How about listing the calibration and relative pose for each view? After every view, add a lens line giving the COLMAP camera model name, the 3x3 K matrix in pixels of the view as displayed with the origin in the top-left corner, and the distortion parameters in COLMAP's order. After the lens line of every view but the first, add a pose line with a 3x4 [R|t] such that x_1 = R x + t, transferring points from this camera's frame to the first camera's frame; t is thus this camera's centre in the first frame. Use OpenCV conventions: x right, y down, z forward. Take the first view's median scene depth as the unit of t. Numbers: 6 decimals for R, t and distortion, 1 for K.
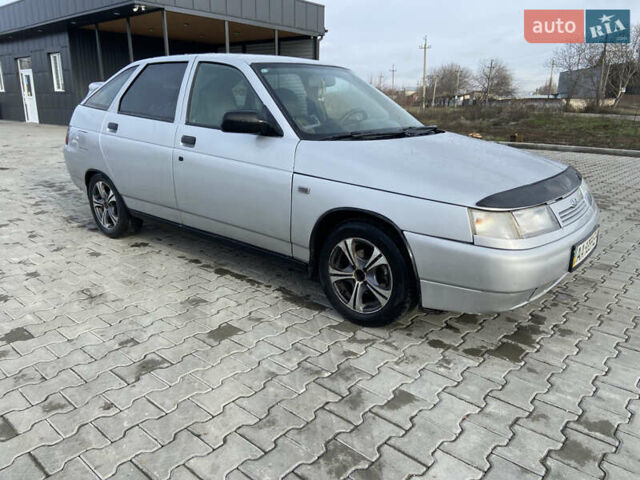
lens RADIAL K [[481.4, 0, 318.4], [0, 481.4, 237.2], [0, 0, 1]] dist [0.119580, -0.147579]
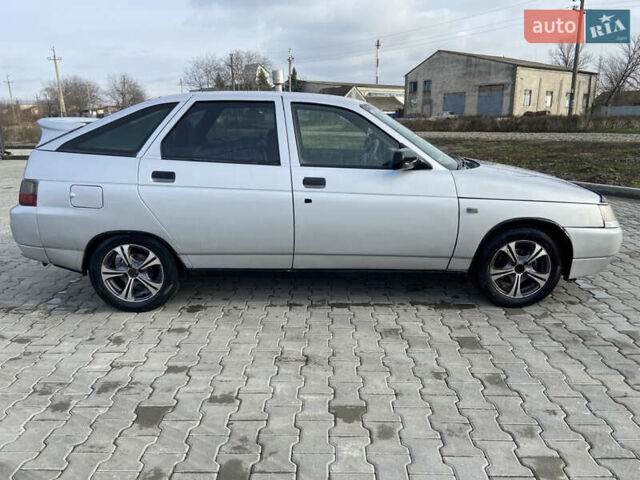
lens RADIAL K [[481.4, 0, 318.4], [0, 481.4, 237.2], [0, 0, 1]] dist [0.119580, -0.147579]
pose [[0.762696, -0.172281, 0.623389, -1.125533], [0.189545, 0.981088, 0.039233, -0.157453], [-0.618358, 0.088238, 0.780927, 0.299641]]
